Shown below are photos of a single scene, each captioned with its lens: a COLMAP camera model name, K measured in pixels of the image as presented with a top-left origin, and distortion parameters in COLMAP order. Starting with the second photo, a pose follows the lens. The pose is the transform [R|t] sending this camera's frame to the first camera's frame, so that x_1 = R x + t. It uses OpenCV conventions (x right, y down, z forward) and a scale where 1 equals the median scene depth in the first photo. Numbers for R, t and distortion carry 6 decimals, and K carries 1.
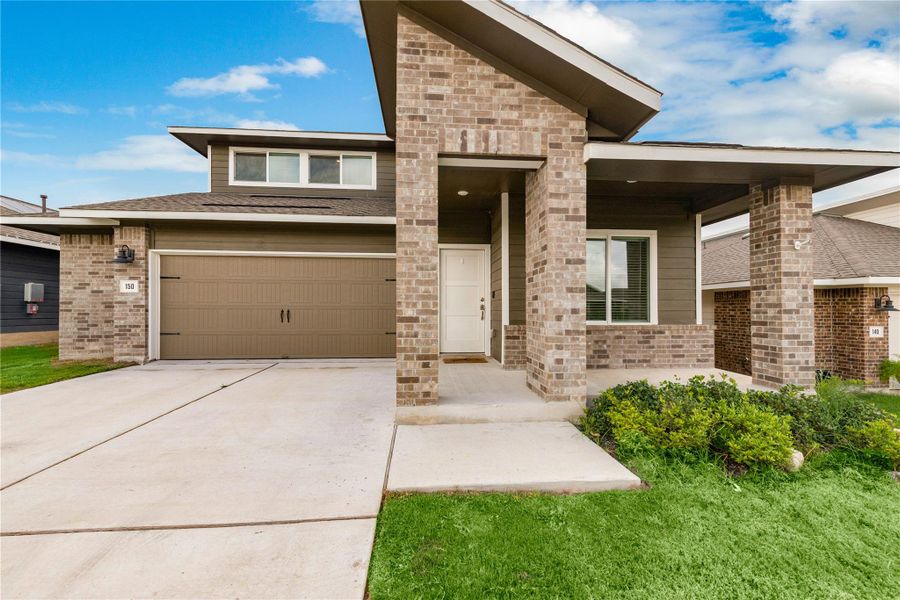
lens RADIAL K [[367.6, 0, 452.7], [0, 367.6, 305.8], [0, 0, 1]] dist [0.000534, -0.000023]
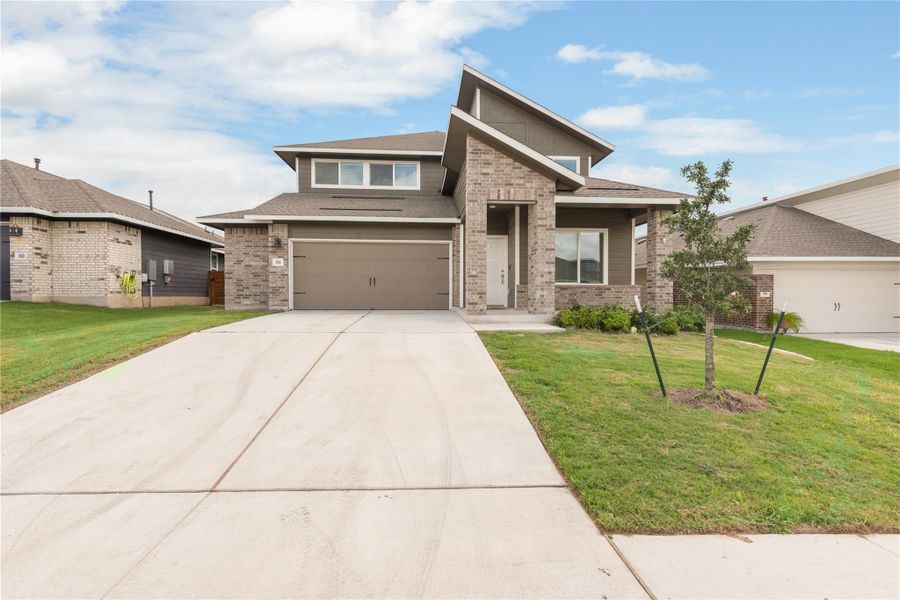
lens RADIAL K [[444.1, 0, 450.0], [0, 444.1, 300.0], [0, 0, 1]] dist [0.002039, 0.000082]
pose [[0.999975, 0.001837, -0.006795, -0.152654], [-0.001688, 0.999762, 0.021762, 0.077772], [0.006833, -0.021750, 0.999740, -1.051849]]
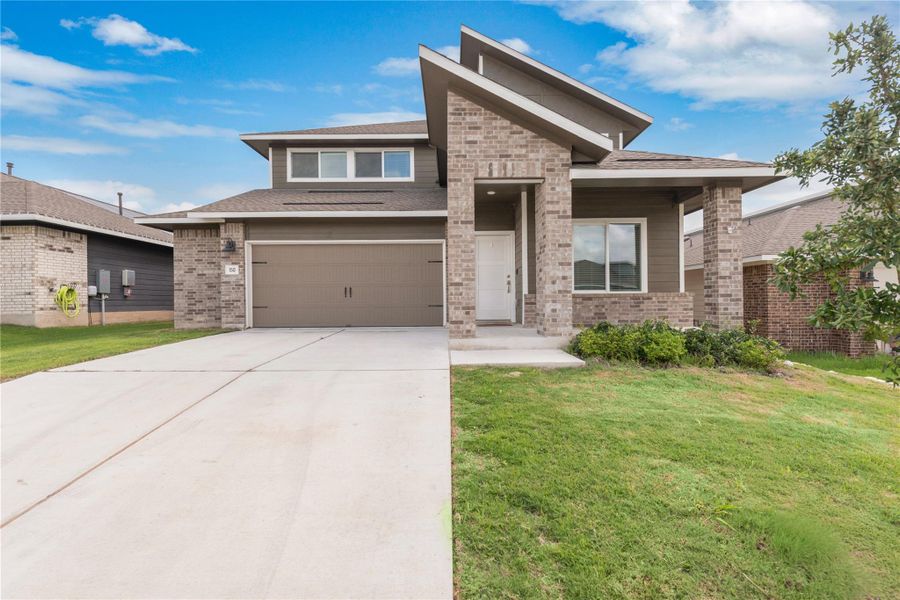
lens RADIAL K [[444.1, 0, 450.0], [0, 444.1, 300.0], [0, 0, 1]] dist [0.002039, 0.000082]
pose [[0.997053, -0.010094, -0.076050, -0.002112], [0.010711, 0.999913, 0.007711, 0.057278], [0.075966, -0.008503, 0.997074, -0.577202]]
